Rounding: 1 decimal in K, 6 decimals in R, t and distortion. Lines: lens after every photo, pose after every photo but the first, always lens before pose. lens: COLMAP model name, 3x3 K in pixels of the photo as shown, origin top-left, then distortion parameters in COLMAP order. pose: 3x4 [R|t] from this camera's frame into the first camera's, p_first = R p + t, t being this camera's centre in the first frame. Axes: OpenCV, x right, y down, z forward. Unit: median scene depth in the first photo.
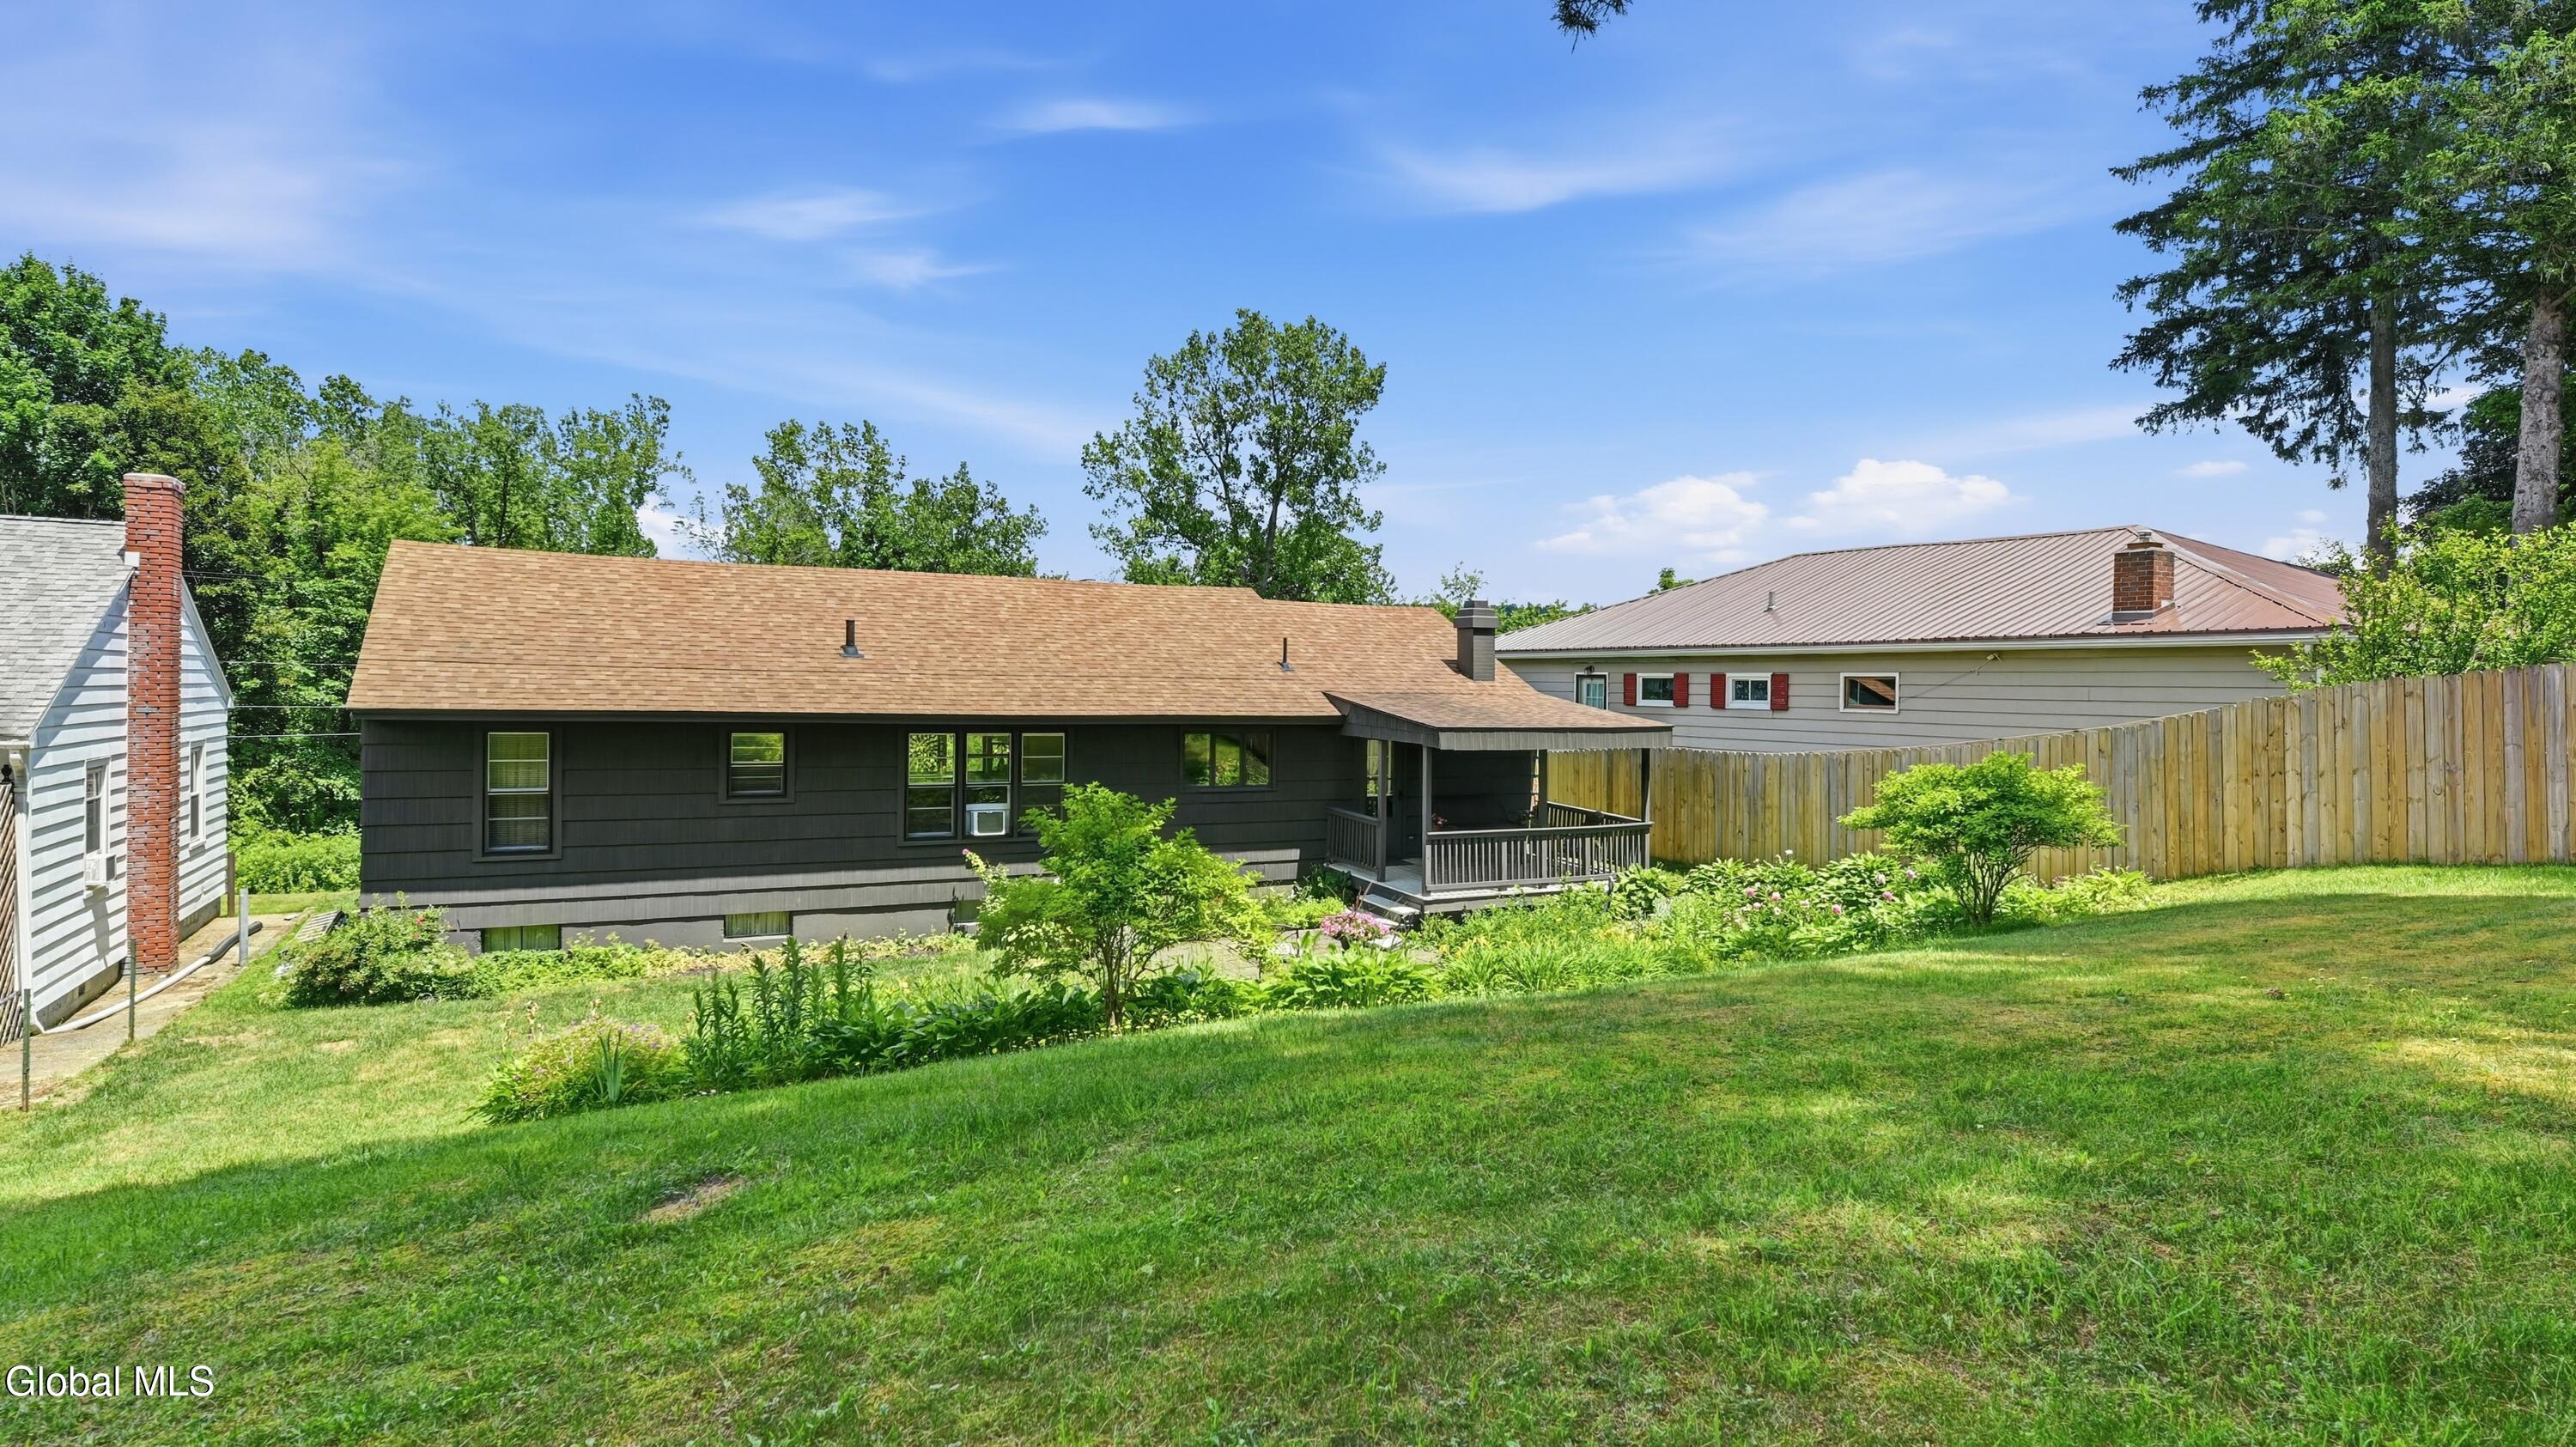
lens RADIAL K [[1352.3, 0, 1288.0], [0, 1352.3, 723.5], [0, 0, 1]] dist [0.021187, 0.000173]
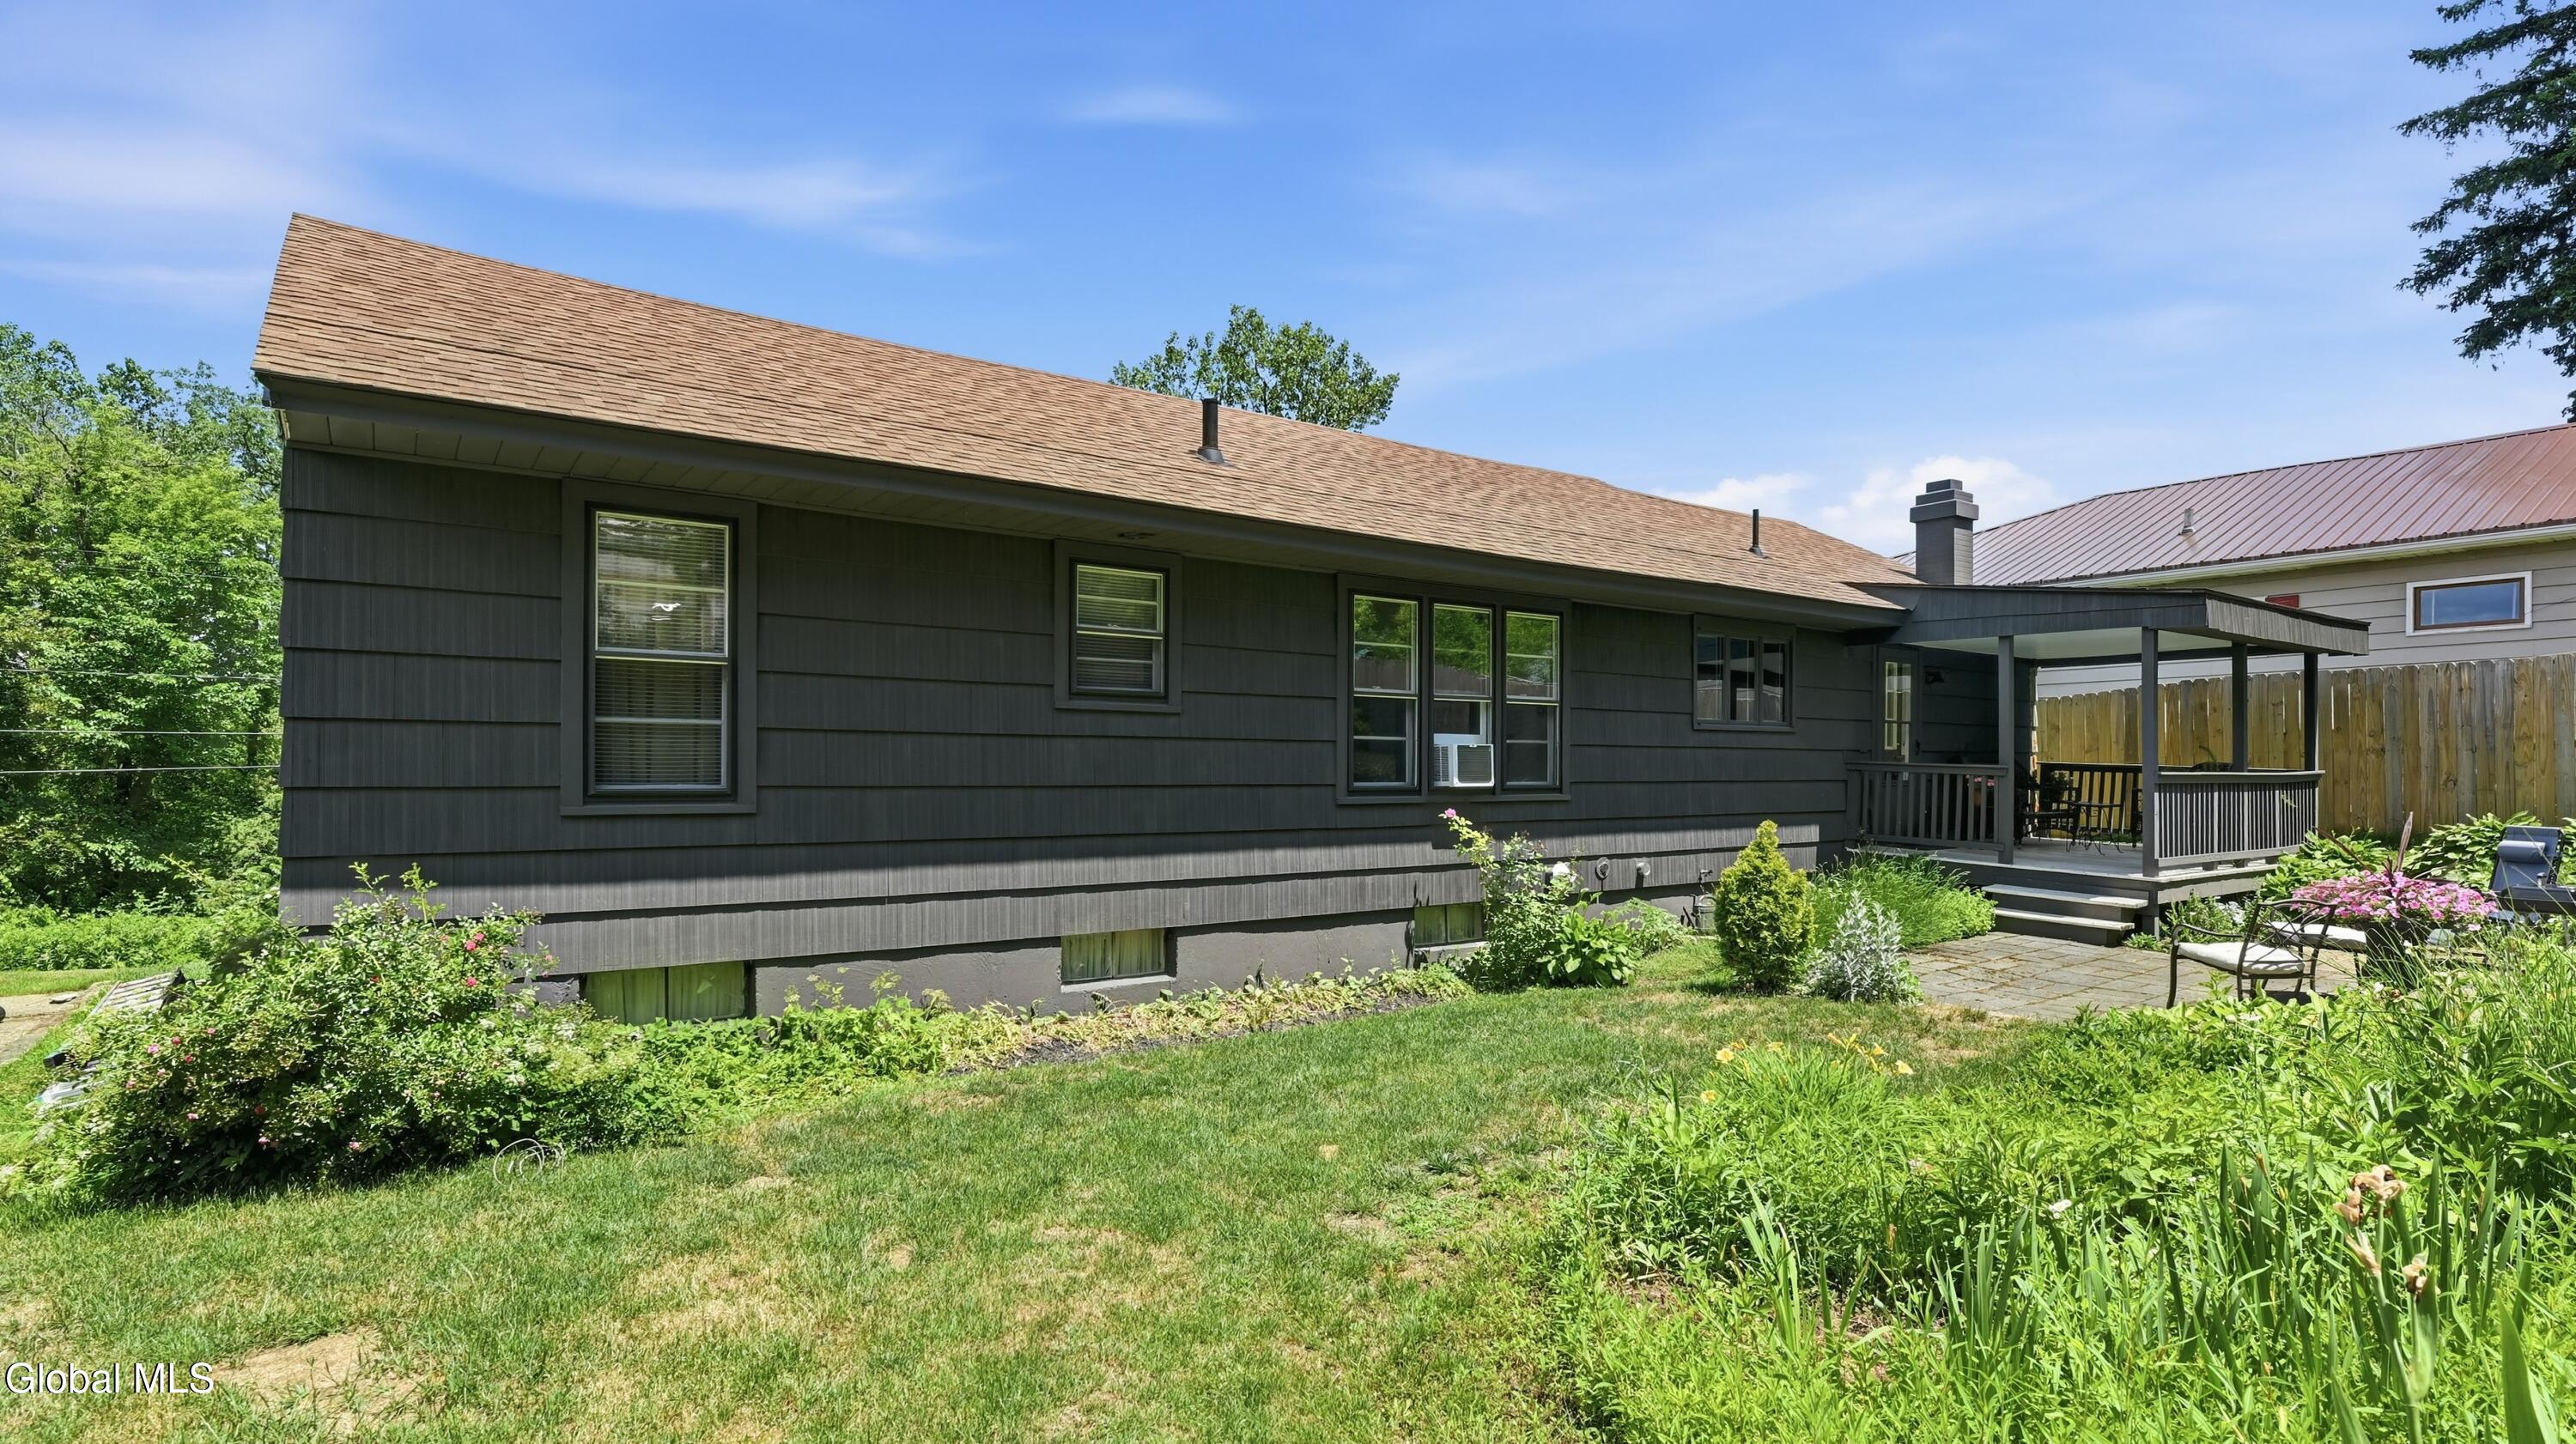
lens RADIAL K [[1263.8, 0, 1298.0], [0, 1263.8, 786.5], [0, 0, 1]] dist [0.027176, -0.015075]
pose [[0.988978, -0.020818, 0.146589, -0.281573], [0.023852, 0.999535, -0.018973, 0.068991], [-0.146125, 0.022260, 0.989016, 0.377406]]
